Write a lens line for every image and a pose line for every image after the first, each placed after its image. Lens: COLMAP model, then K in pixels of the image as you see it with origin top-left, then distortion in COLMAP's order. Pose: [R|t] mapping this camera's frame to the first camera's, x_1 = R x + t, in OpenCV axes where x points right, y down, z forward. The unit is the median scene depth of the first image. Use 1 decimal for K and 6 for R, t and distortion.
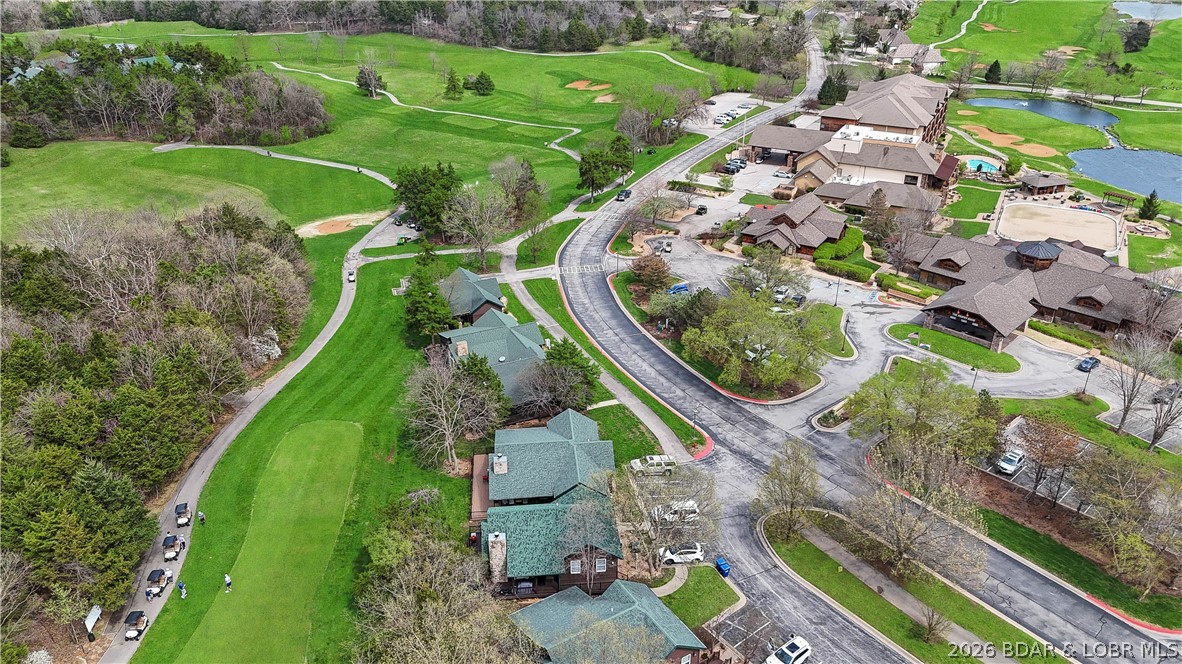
lens RADIAL K [[889.7, 0, 591.0], [0, 889.7, 332.0], [0, 0, 1]] dist [0.034718, -0.006359]
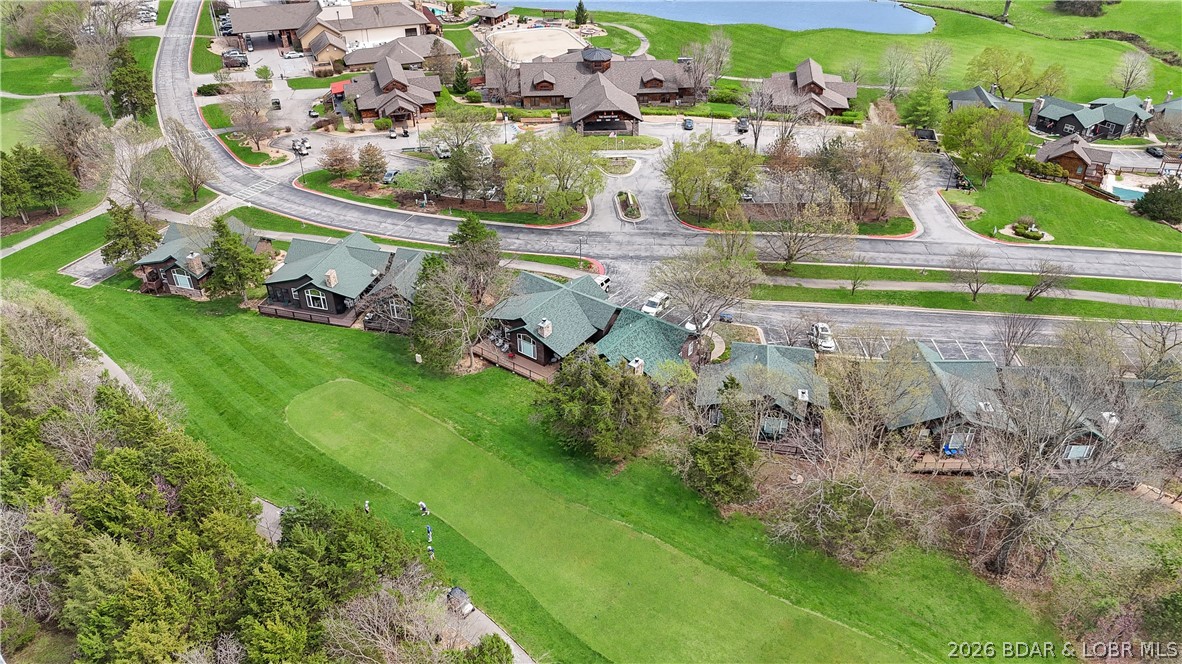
lens RADIAL K [[888.5, 0, 591.0], [0, 888.5, 332.0], [0, 0, 1]] dist [0.070038, -0.075821]
pose [[0.659142, -0.415327, 0.626926, -0.316411], [0.335996, 0.908468, 0.248581, -0.039104], [-0.672784, 0.046795, 0.738357, 0.084576]]
